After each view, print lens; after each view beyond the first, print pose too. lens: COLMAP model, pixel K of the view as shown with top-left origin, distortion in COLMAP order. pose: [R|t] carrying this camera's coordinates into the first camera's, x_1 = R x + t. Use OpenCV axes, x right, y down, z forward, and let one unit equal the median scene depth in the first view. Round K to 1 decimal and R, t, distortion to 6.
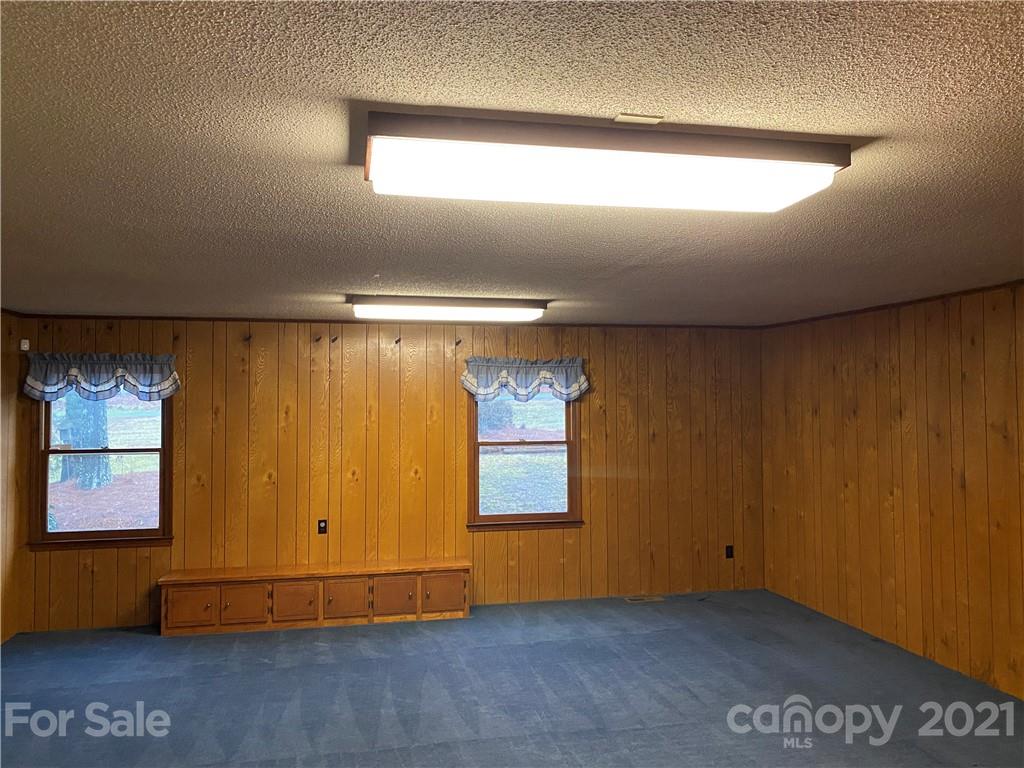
lens RADIAL K [[782.4, 0, 508.2], [0, 782.4, 375.2], [0, 0, 1]] dist [0.047055, -0.038246]
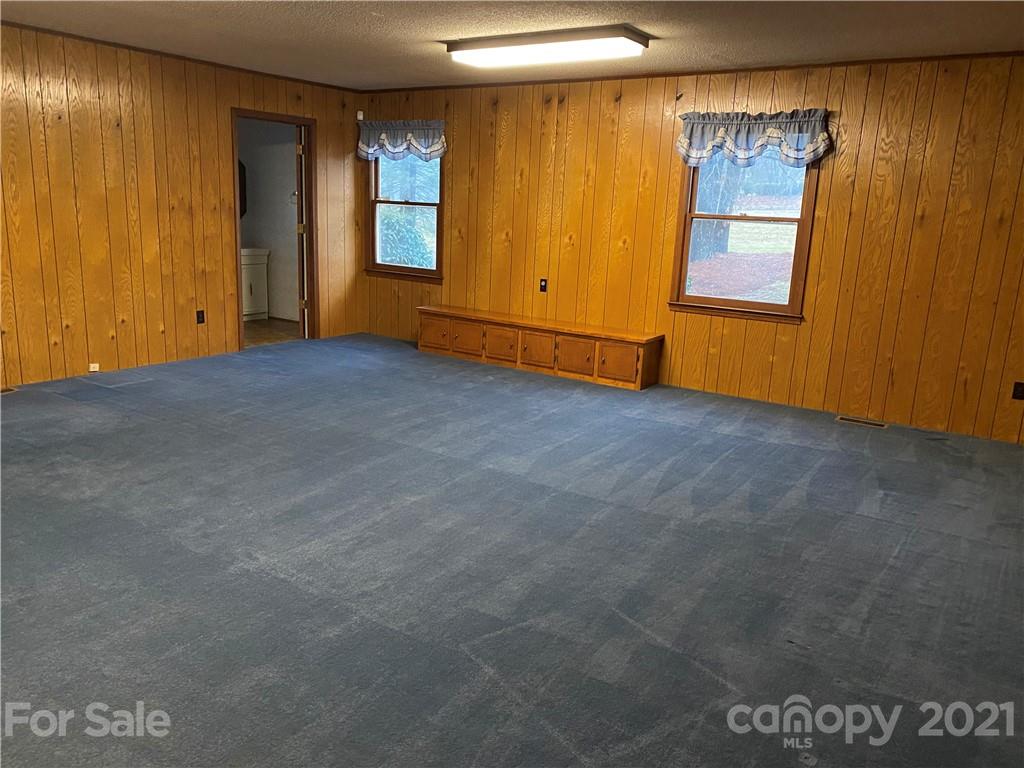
lens RADIAL K [[782.4, 0, 509.7], [0, 782.4, 393.1], [0, 0, 1]] dist [0.047055, -0.038246]
pose [[0.697518, 0.203063, -0.687193, 0.522063], [-0.016173, 0.963224, 0.268213, 0.048293], [0.716385, -0.175969, 0.675150, 0.215892]]
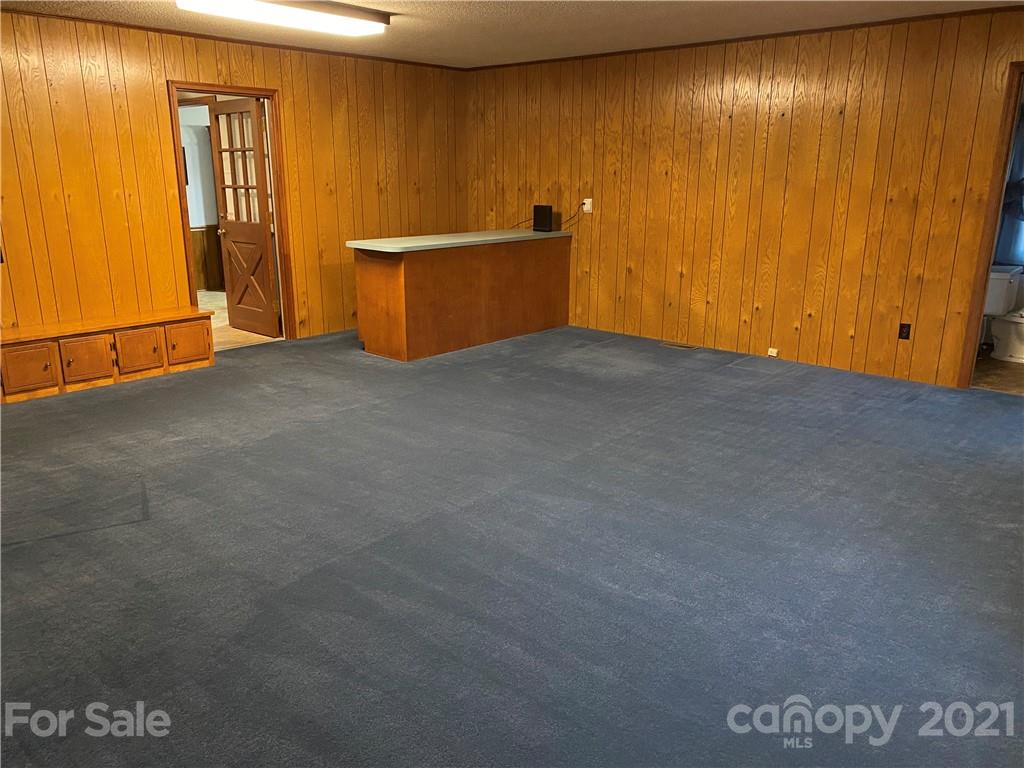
lens RADIAL K [[782.4, 0, 511.1], [0, 782.4, 388.4], [0, 0, 1]] dist [0.047055, -0.038246]
pose [[-0.815273, 0.152418, -0.558658, 0.402981], [0.020231, 0.971647, 0.235571, 0.073265], [0.578723, 0.180752, -0.795241, 0.812852]]
